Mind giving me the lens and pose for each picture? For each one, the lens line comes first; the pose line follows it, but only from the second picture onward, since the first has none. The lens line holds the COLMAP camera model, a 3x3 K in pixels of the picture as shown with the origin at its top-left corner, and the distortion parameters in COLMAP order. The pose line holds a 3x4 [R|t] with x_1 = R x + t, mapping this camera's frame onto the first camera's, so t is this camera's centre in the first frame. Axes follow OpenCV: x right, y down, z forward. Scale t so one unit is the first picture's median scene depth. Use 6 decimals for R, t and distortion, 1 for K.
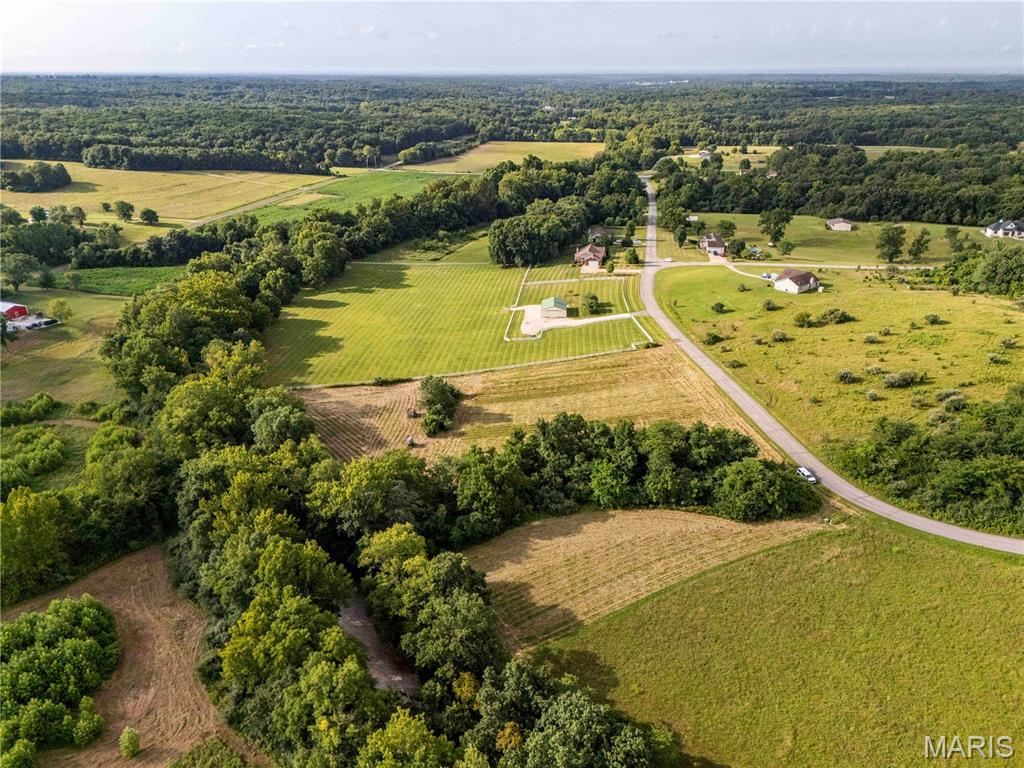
lens RADIAL K [[752.7, 0, 512.0], [0, 752.7, 384.0], [0, 0, 1]] dist [0.081099, -0.067247]
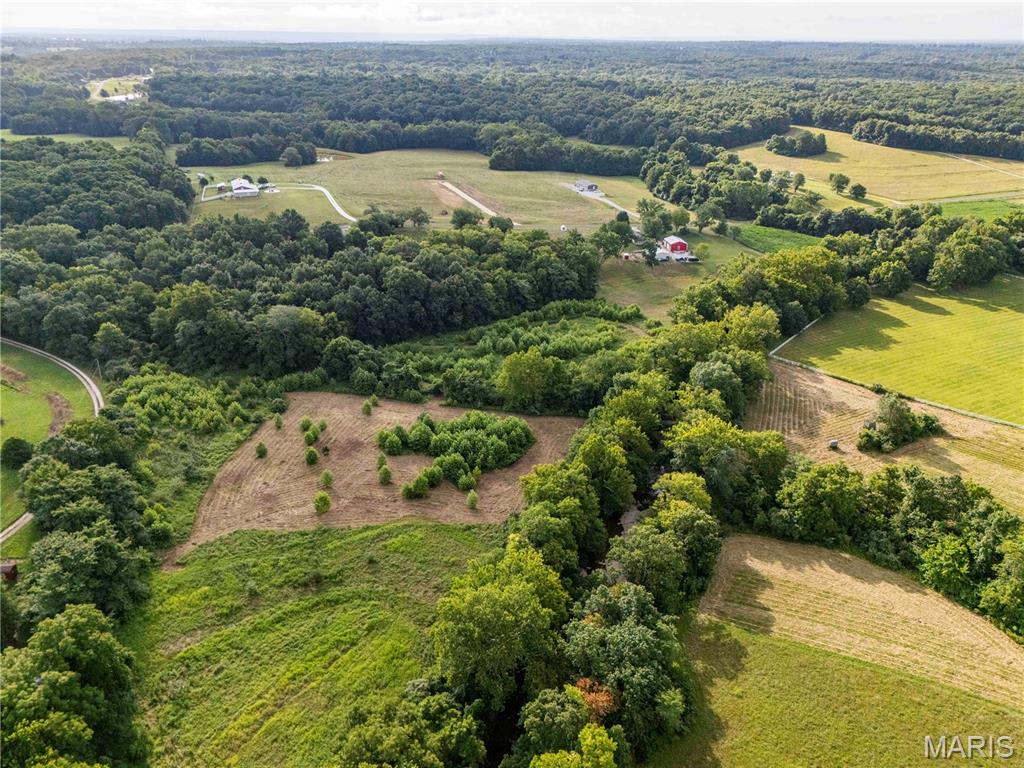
lens RADIAL K [[752.7, 0, 512.0], [0, 752.7, 384.0], [0, 0, 1]] dist [0.081099, -0.067247]
pose [[0.545797, 0.359158, -0.757041, 0.240957], [-0.331047, 0.922405, 0.198938, -0.037465], [0.769749, 0.142037, 0.622344, 0.014197]]
